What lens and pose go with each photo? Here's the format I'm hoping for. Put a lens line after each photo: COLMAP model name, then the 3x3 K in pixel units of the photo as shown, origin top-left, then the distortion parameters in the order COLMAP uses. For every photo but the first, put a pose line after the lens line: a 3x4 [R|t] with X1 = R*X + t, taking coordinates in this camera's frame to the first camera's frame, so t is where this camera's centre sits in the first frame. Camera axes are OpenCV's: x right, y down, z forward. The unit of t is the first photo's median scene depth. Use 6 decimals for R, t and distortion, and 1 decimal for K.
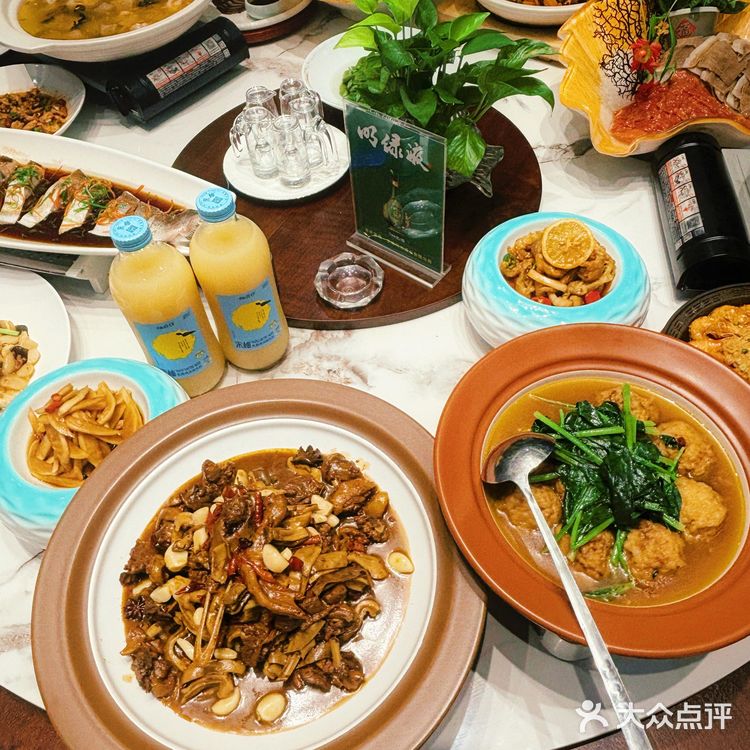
lens RADIAL K [[673.9, 0, 375.0], [0, 673.9, 375.0], [0, 0, 1]] dist [0.075238, -0.113637]
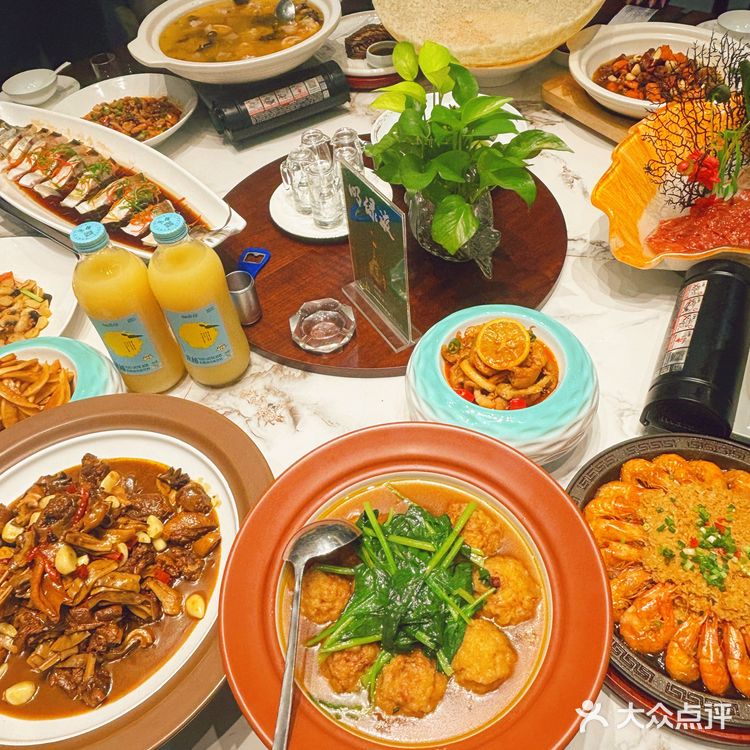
lens RADIAL K [[656.5, 0, 375.0], [0, 656.5, 375.0], [0, 0, 1]] dist [0.074946, -0.122307]
pose [[0.935617, 0.259714, -0.239101, 0.311315], [-0.269173, 0.963065, -0.007200, -0.085772], [0.228399, 0.071096, 0.970968, 0.053598]]
